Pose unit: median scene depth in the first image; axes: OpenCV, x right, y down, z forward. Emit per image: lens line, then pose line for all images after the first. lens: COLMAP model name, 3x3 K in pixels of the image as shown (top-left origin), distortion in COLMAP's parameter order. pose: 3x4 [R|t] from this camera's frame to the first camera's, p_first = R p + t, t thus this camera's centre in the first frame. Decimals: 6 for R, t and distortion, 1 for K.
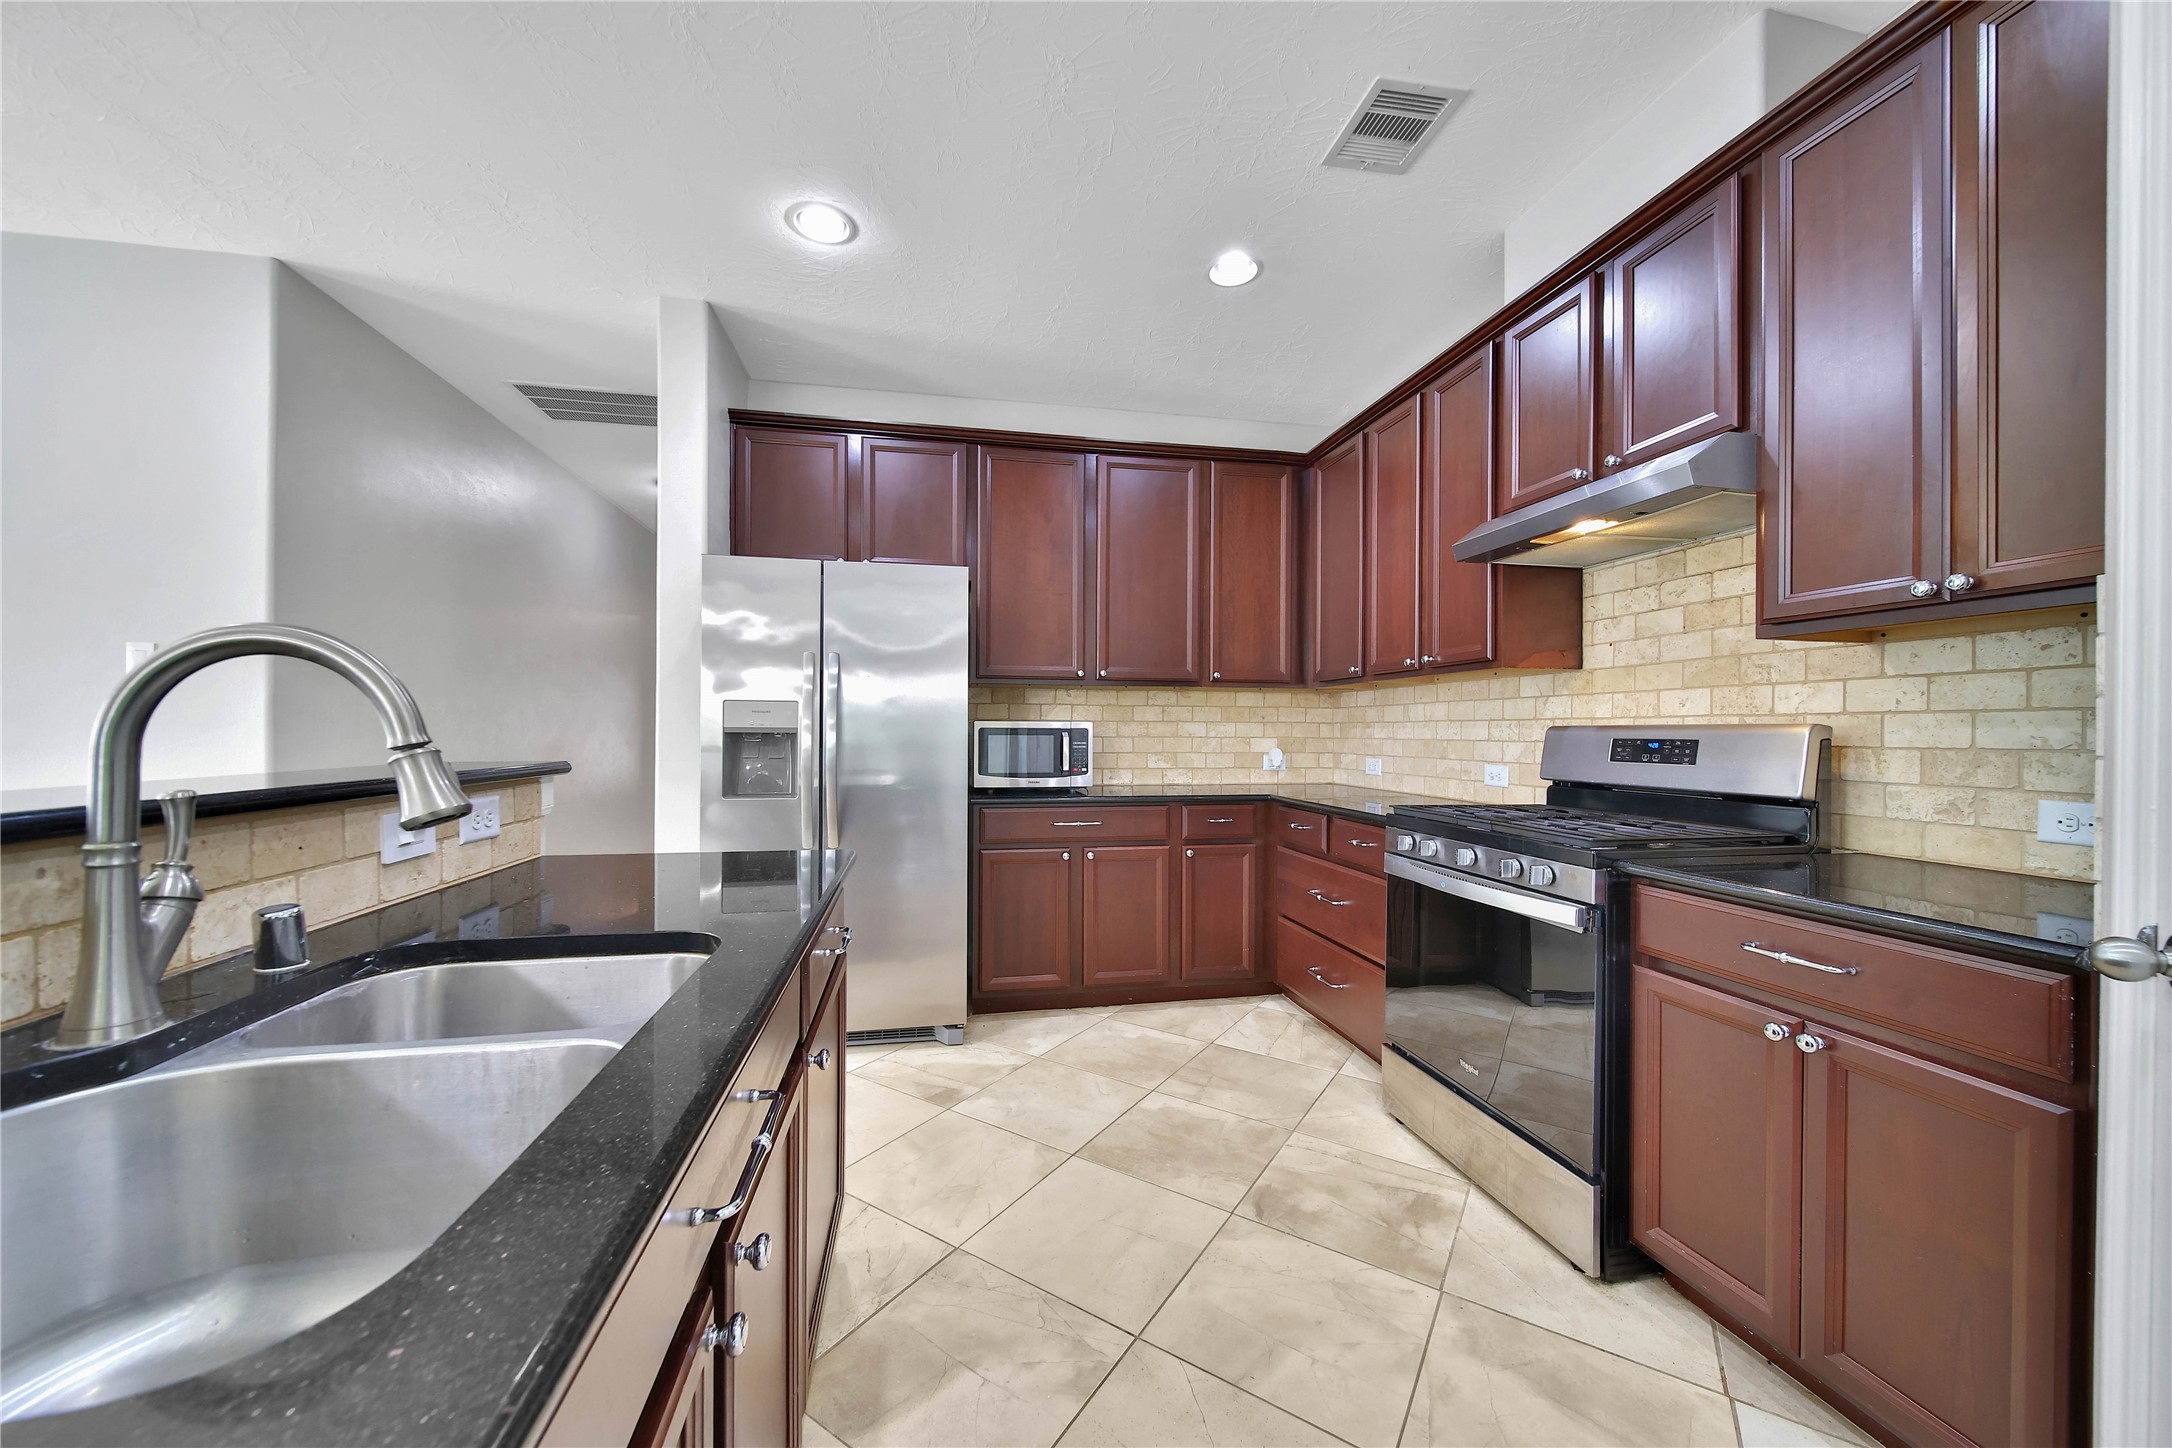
lens RADIAL K [[769.7, 0, 1072.8], [0, 769.7, 731.5], [0, 0, 1]] dist [0.001167, -0.001499]
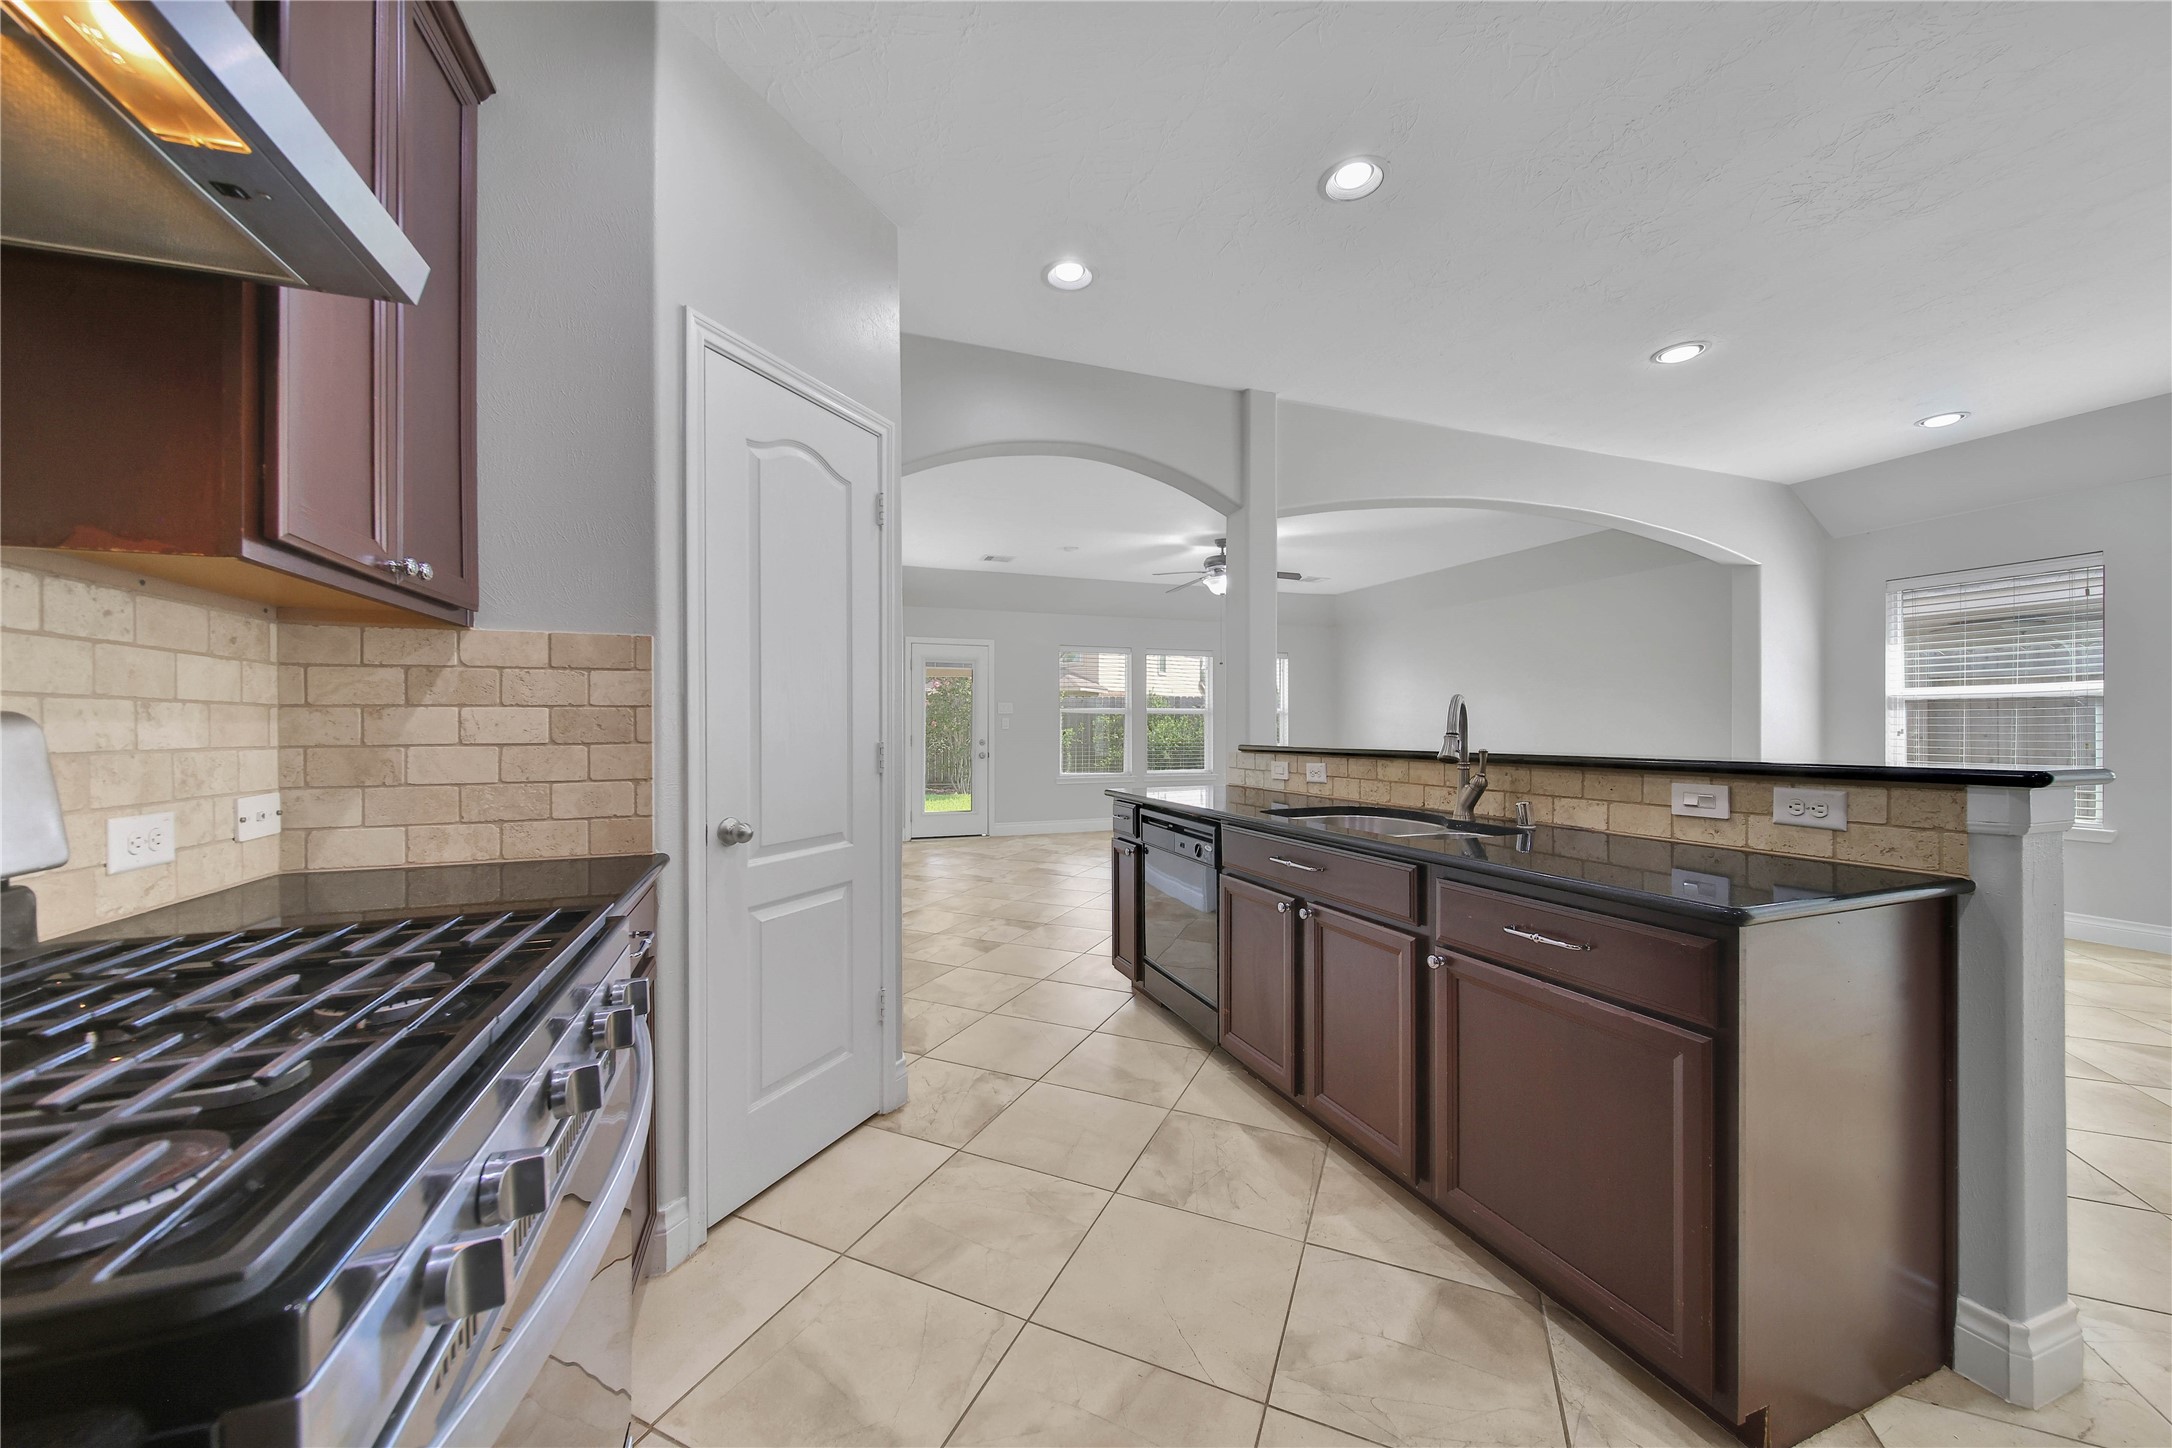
lens RADIAL K [[769.7, 0, 1075.5], [0, 769.7, 729.4], [0, 0, 1]] dist [0.001167, -0.001499]
pose [[-0.985456, -0.001837, -0.169918, 0.279412], [-0.002178, 0.999996, 0.001820, -0.000565], [0.169914, 0.002163, -0.985457, 1.129028]]
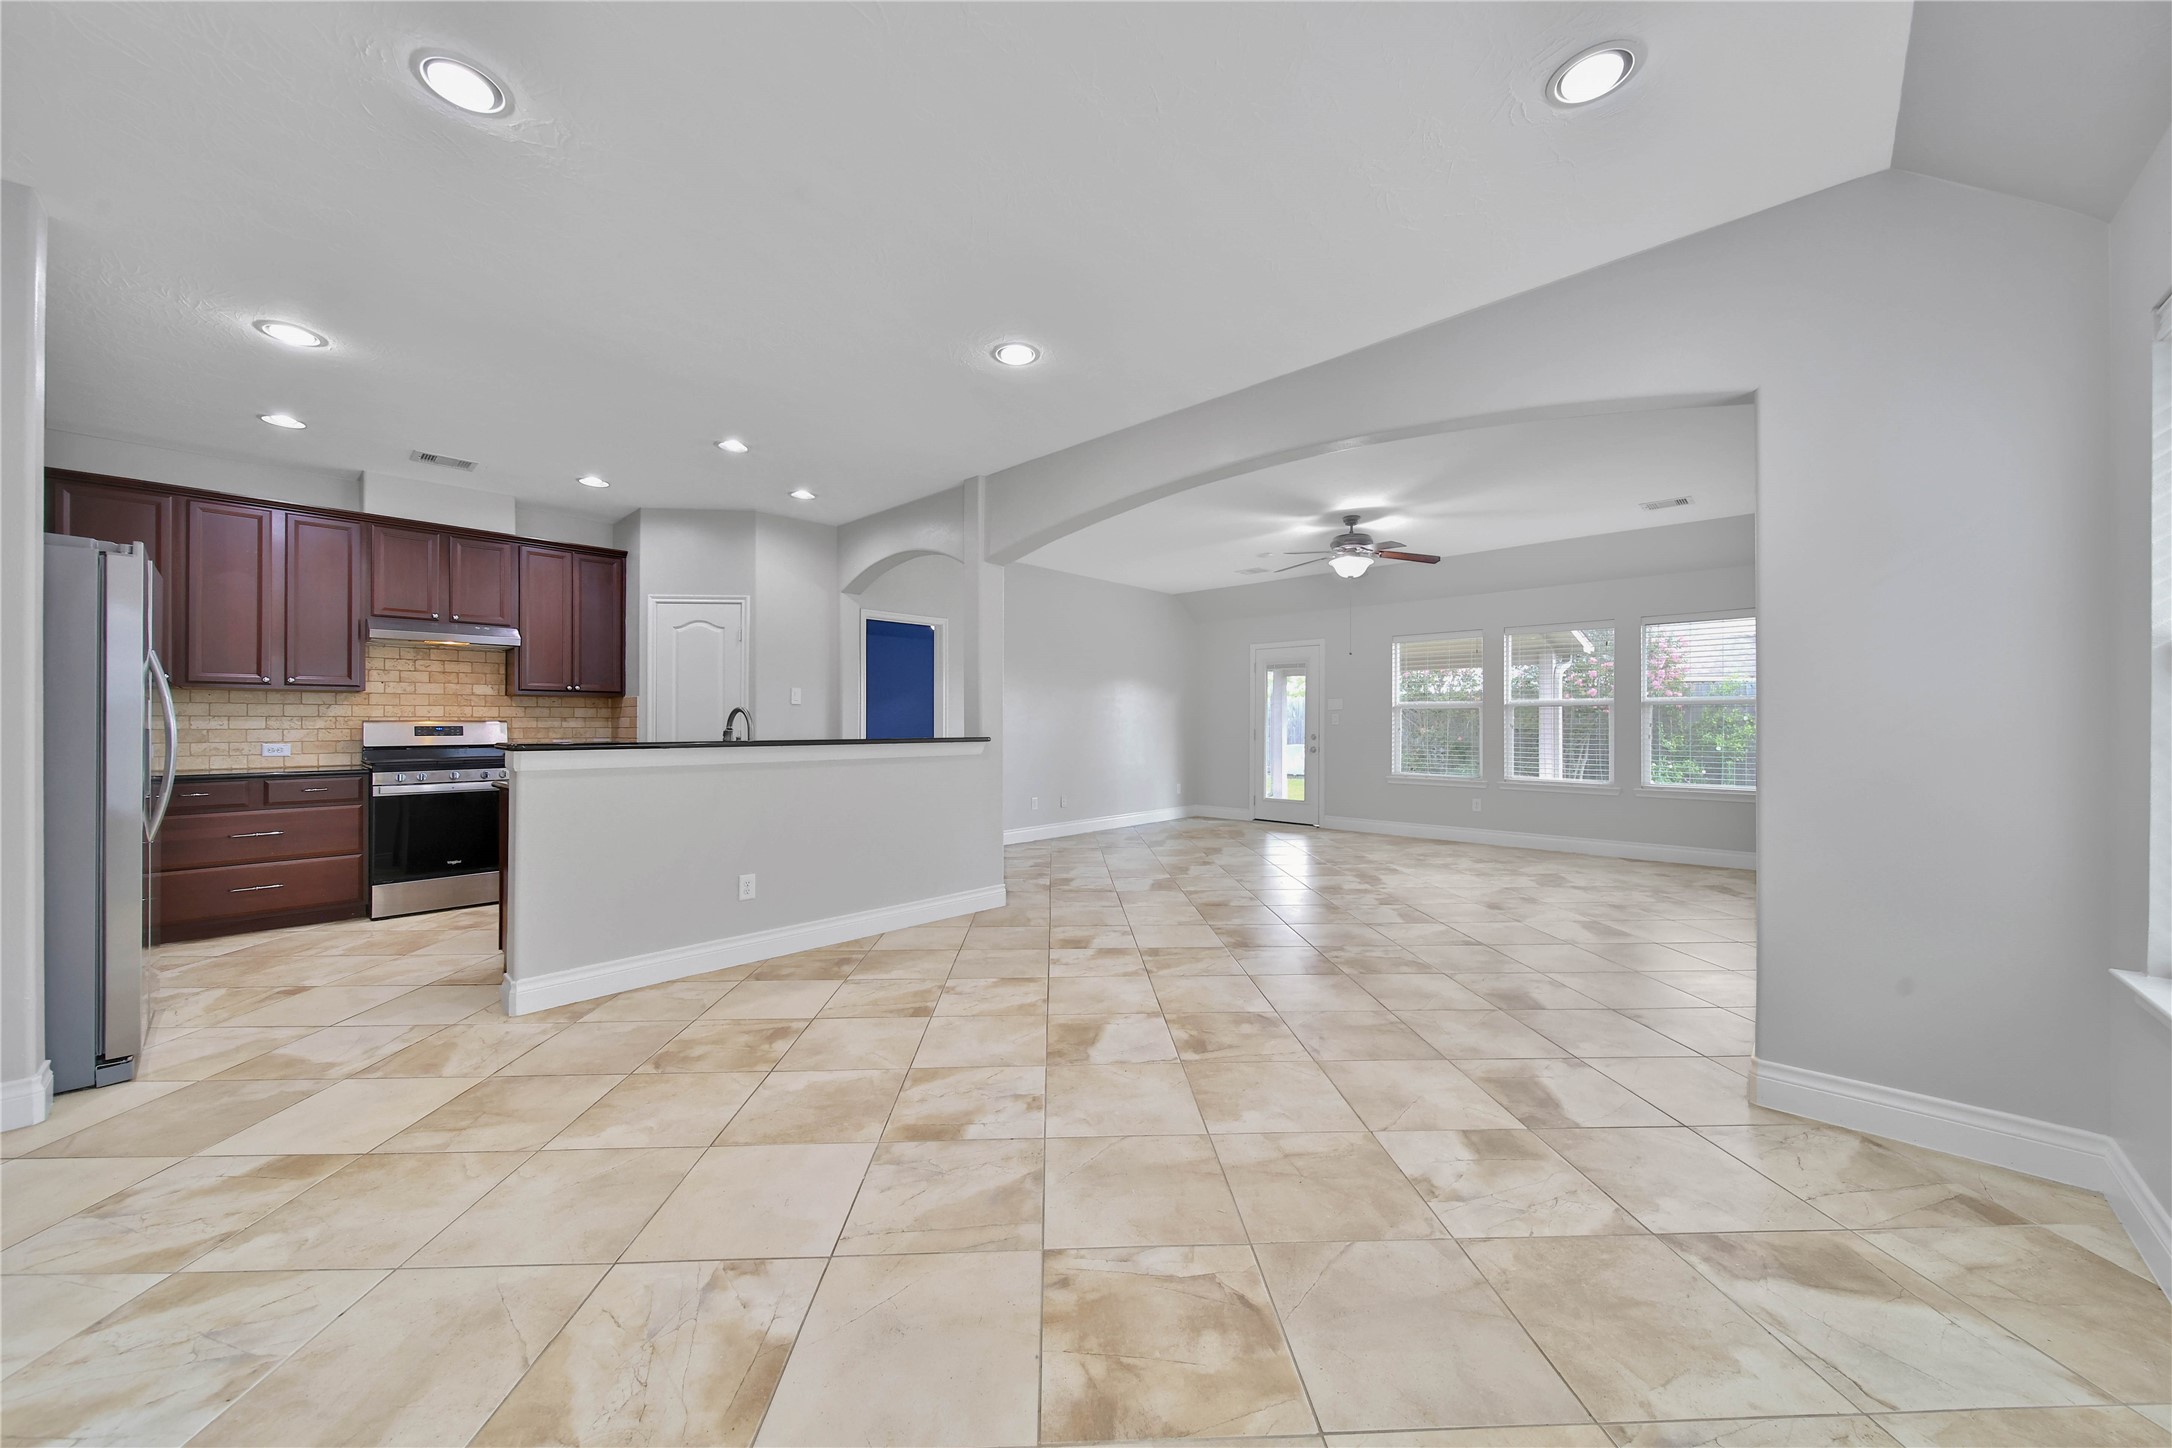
lens RADIAL K [[769.7, 0, 1083.5], [0, 769.7, 721.7], [0, 0, 1]] dist [0.001167, -0.001499]
pose [[-0.593120, -0.004142, 0.805103, -2.137321], [-0.002746, 0.999991, 0.003121, -0.015895], [-0.805109, -0.000360, -0.593126, 0.689356]]
